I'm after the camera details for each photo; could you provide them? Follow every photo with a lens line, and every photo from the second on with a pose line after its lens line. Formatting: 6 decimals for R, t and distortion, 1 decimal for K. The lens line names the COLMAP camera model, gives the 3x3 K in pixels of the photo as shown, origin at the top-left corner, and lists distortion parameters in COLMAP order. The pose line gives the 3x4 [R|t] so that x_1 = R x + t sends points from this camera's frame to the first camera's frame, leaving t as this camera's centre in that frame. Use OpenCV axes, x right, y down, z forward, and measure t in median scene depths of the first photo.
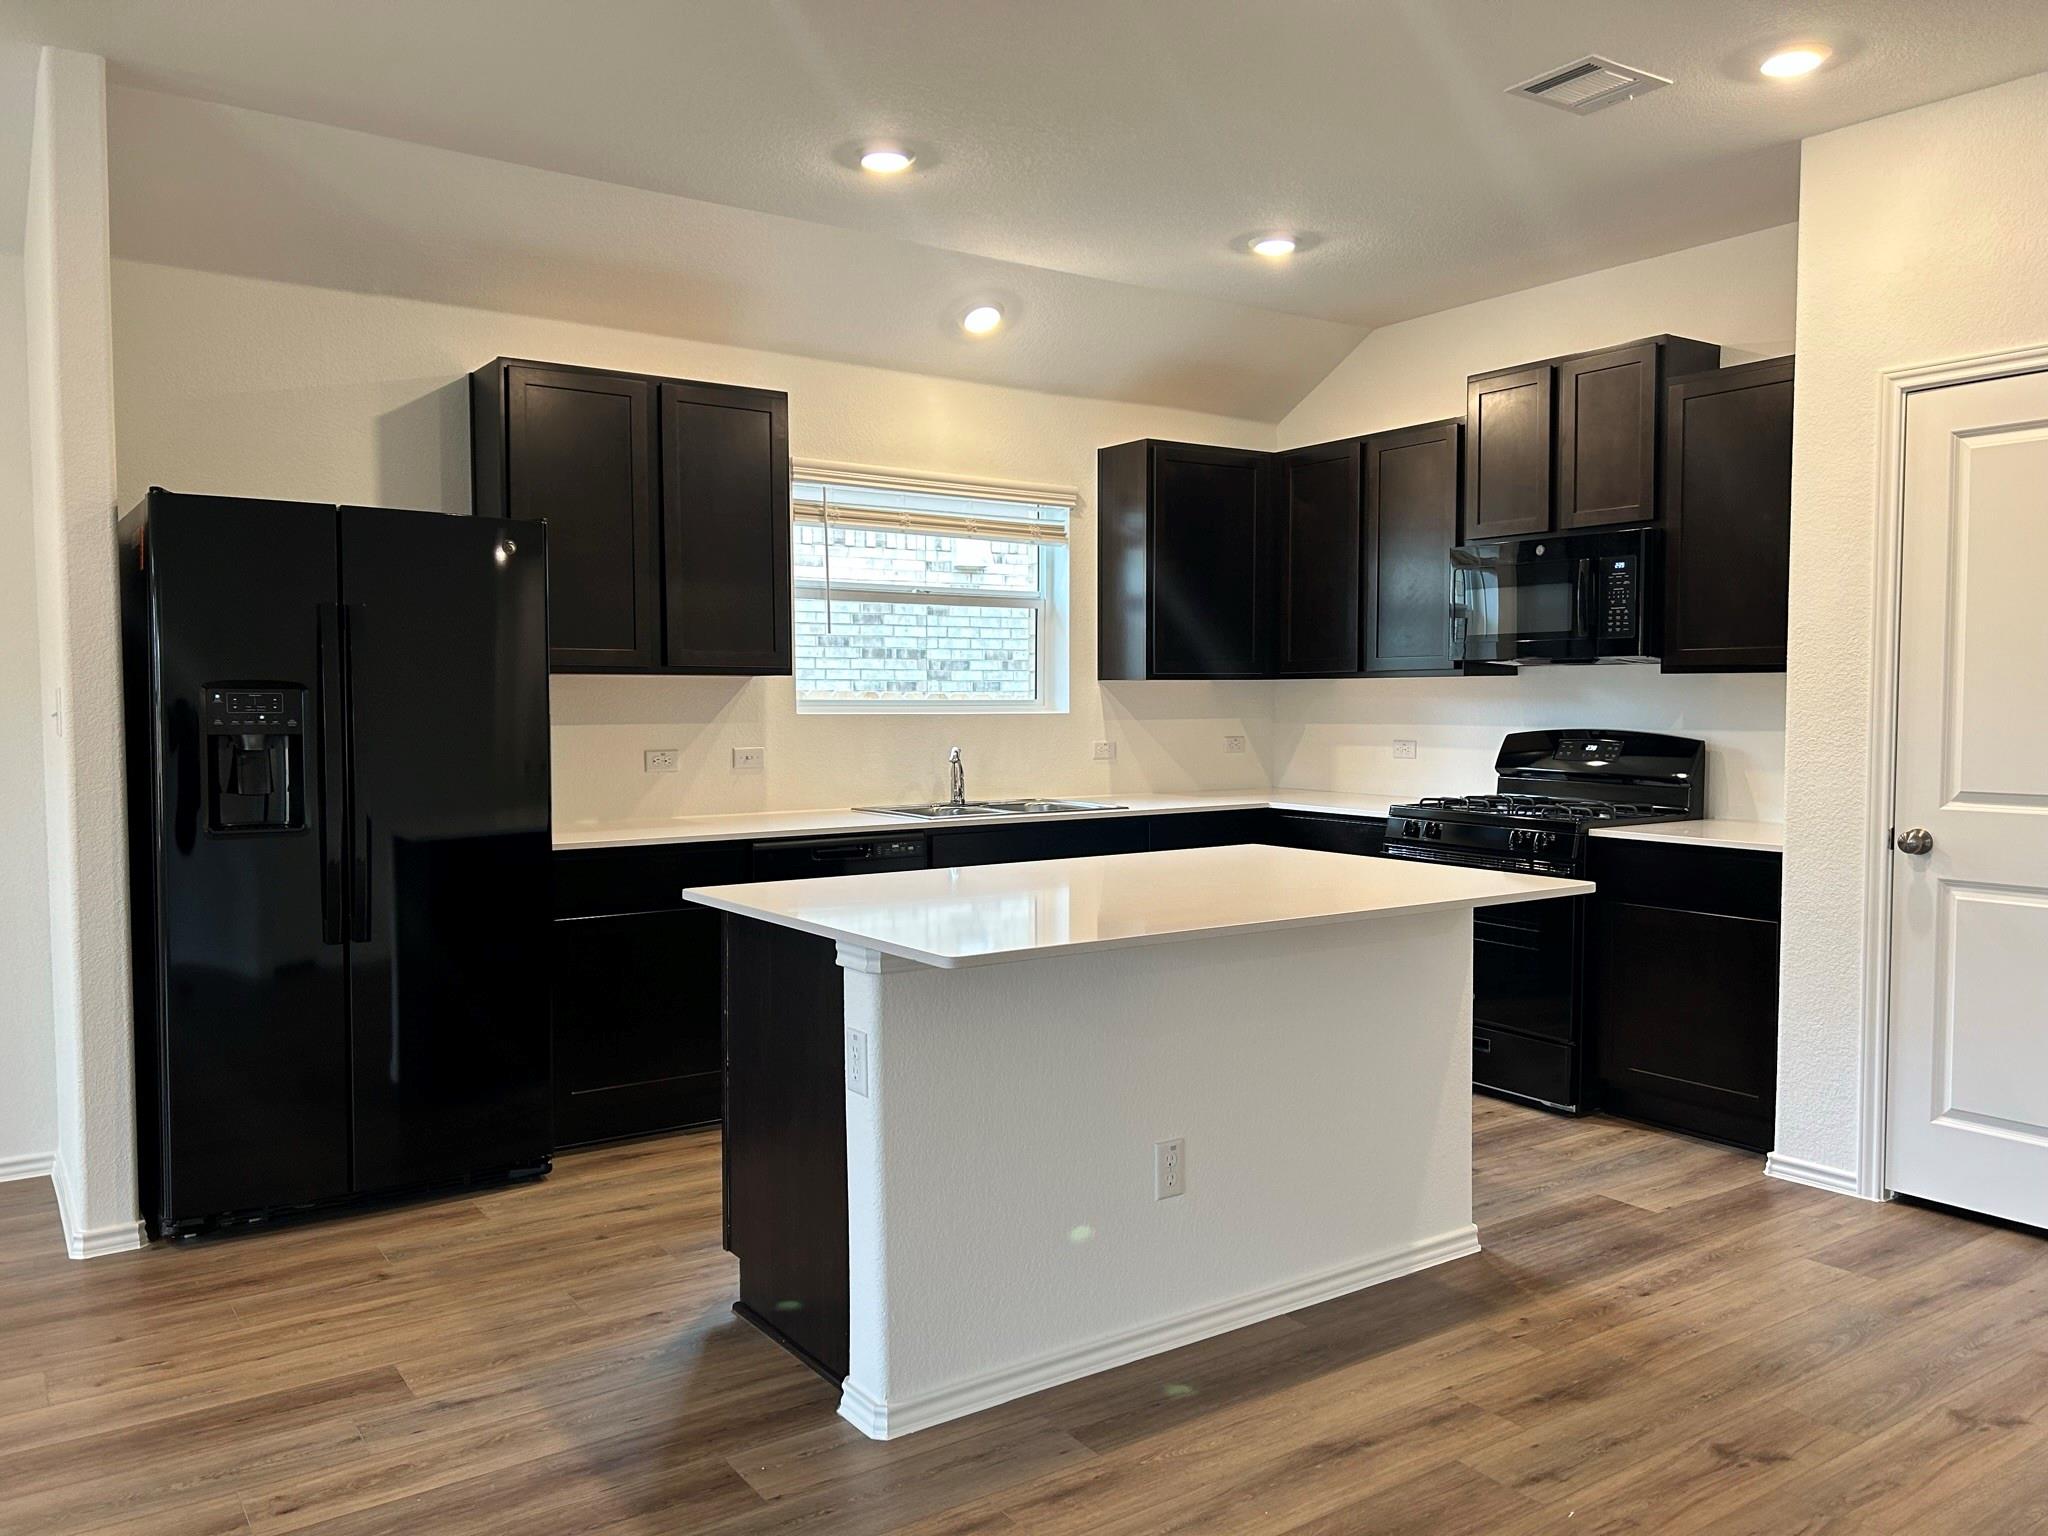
lens RADIAL K [[1538.7, 0, 1023.0], [0, 1538.7, 779.4], [0, 0, 1]] dist [0.073232, -0.069129]
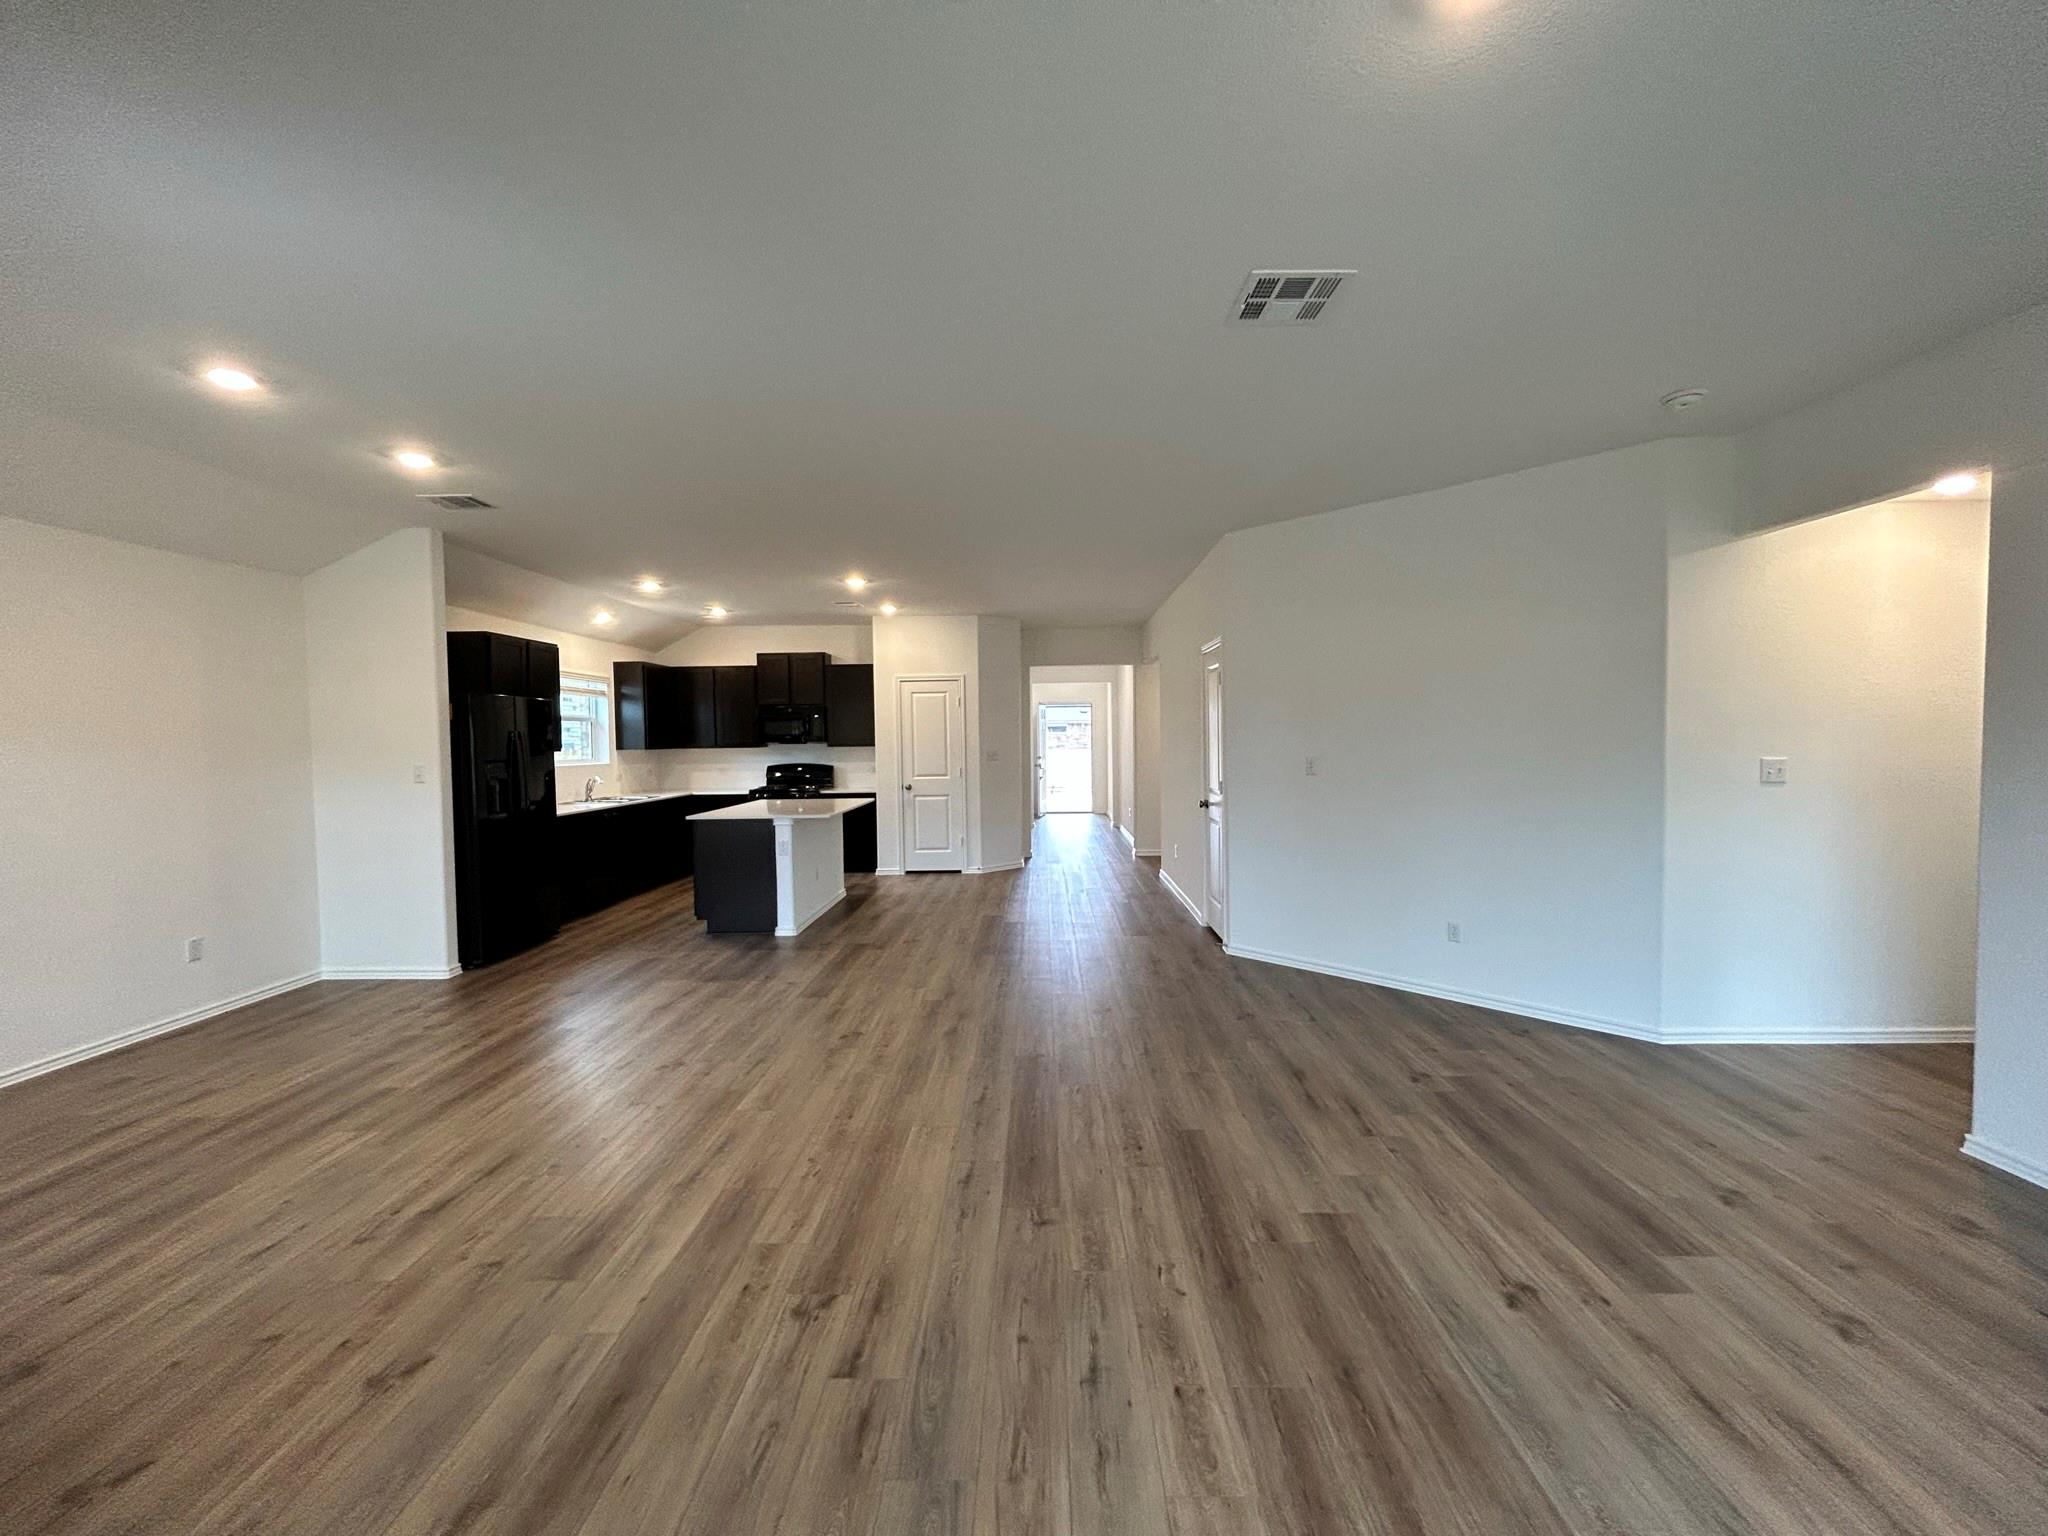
lens RADIAL K [[829.3, 0, 1011.3], [0, 829.3, 770.0], [0, 0, 1]] dist [0.001892, -0.000400]
pose [[0.598097, -0.035656, 0.800630, -1.119461], [0.058738, 0.998273, 0.000579, 0.010402], [-0.799268, 0.046681, 0.599159, -0.604498]]
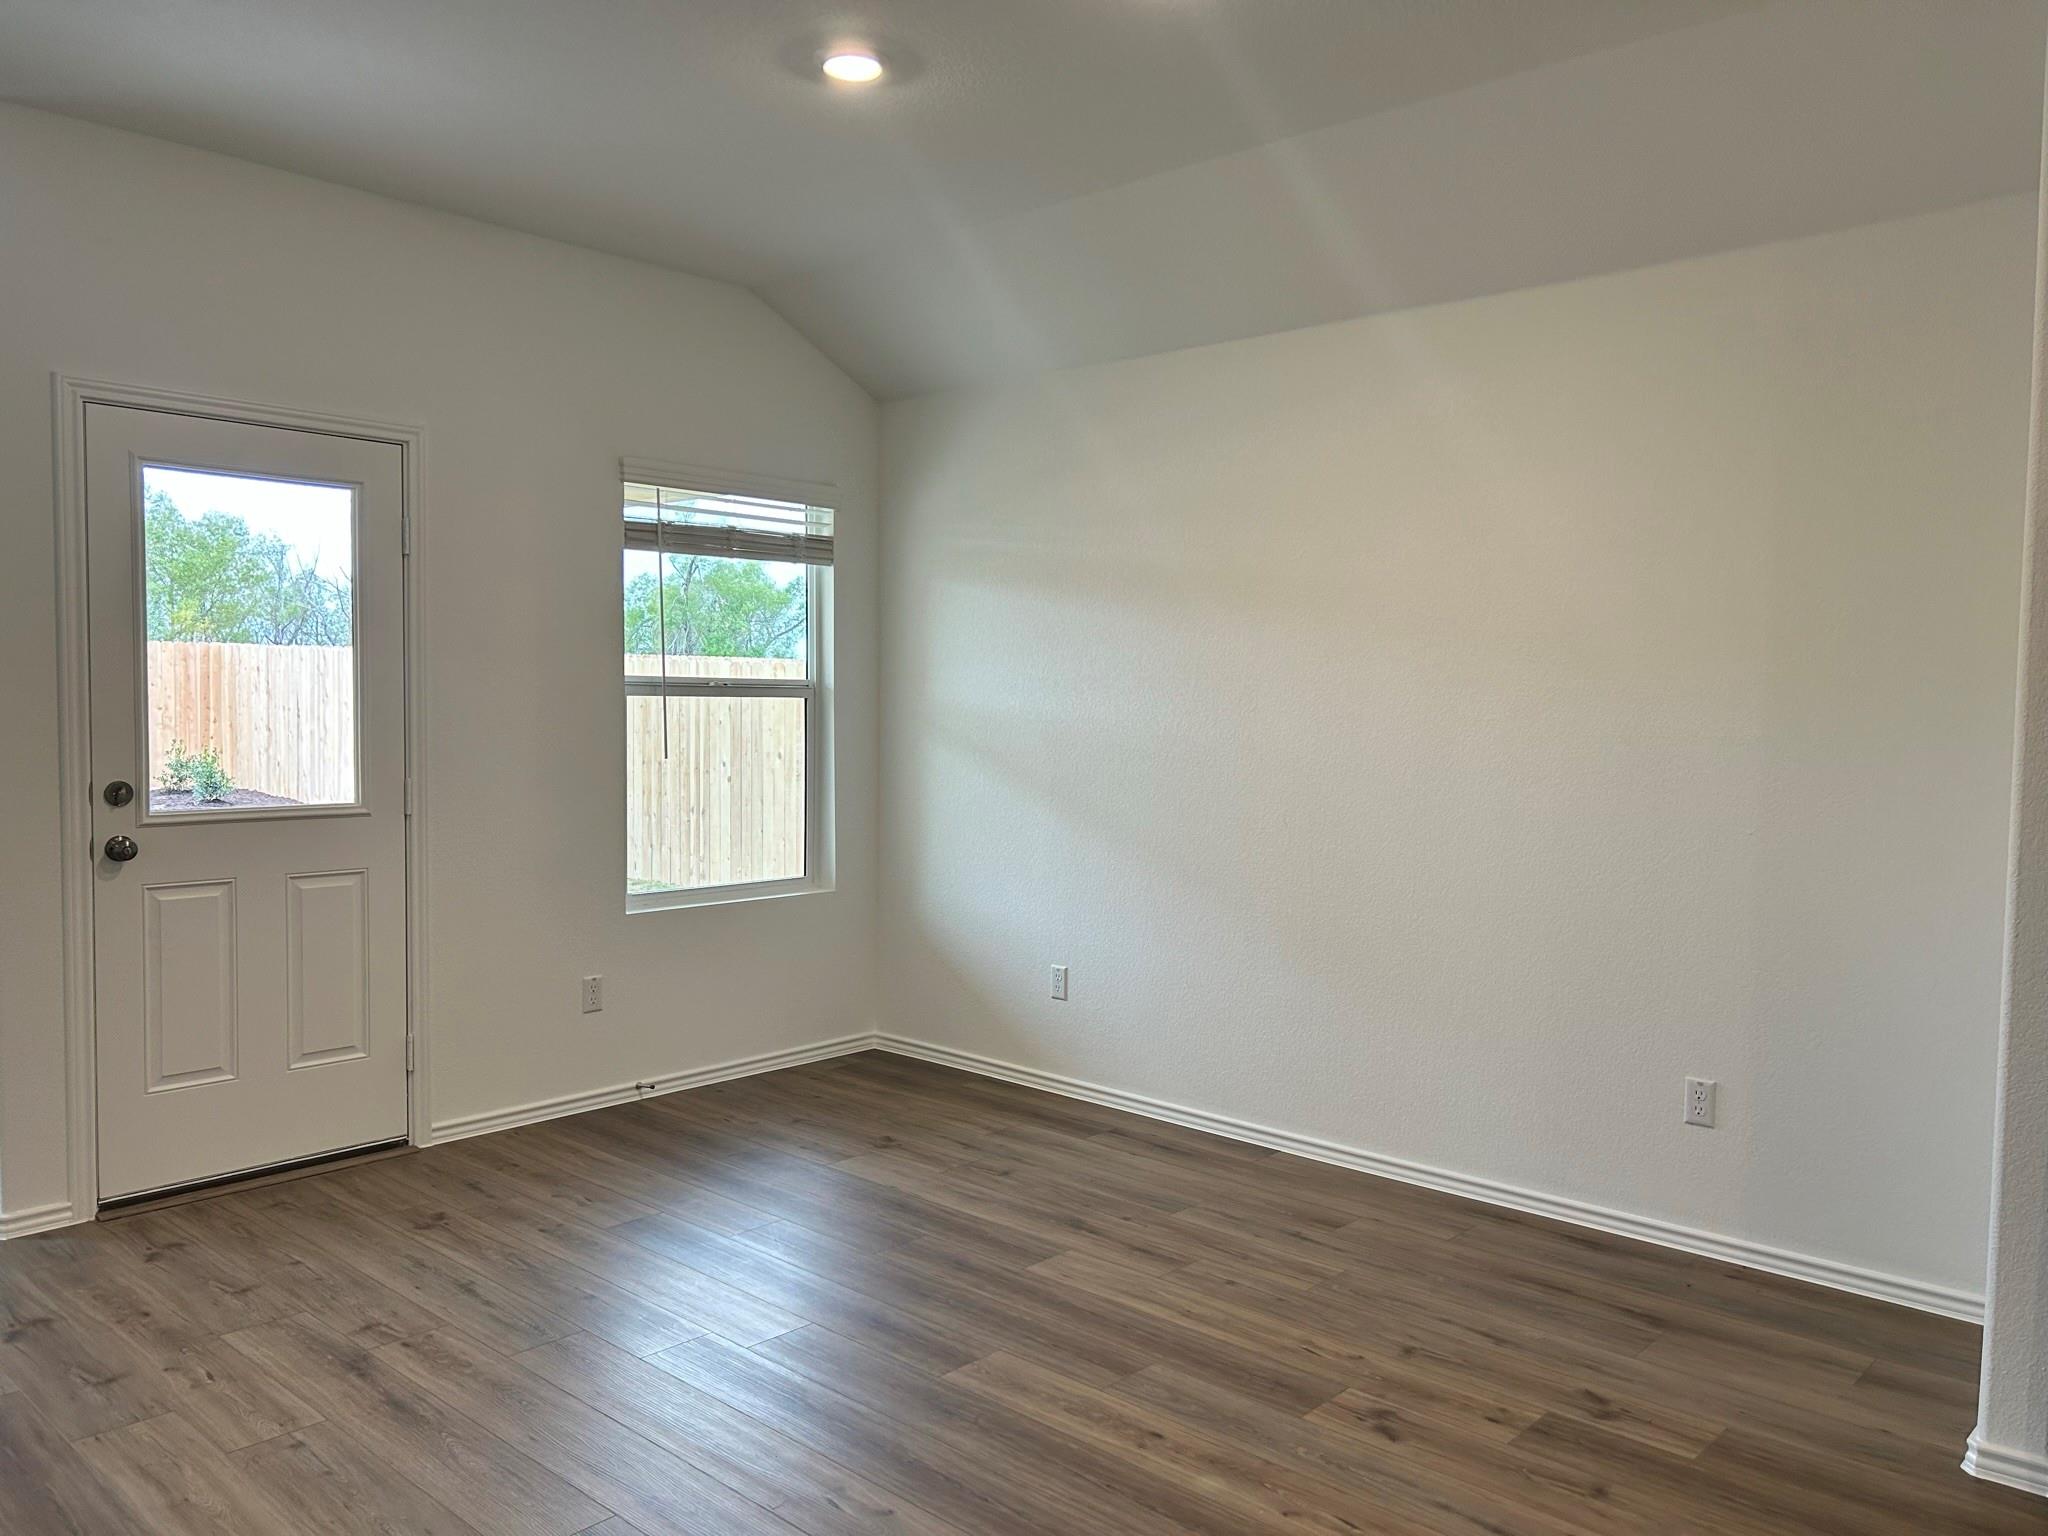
lens RADIAL K [[1538.7, 0, 1042.4], [0, 1538.7, 773.9], [0, 0, 1]] dist [0.073232, -0.069129]
pose [[0.221680, 0.054043, -0.973621, 0.022813], [-0.071460, 0.996679, 0.039052, -0.031688], [0.972498, 0.060918, 0.224806, 0.357730]]
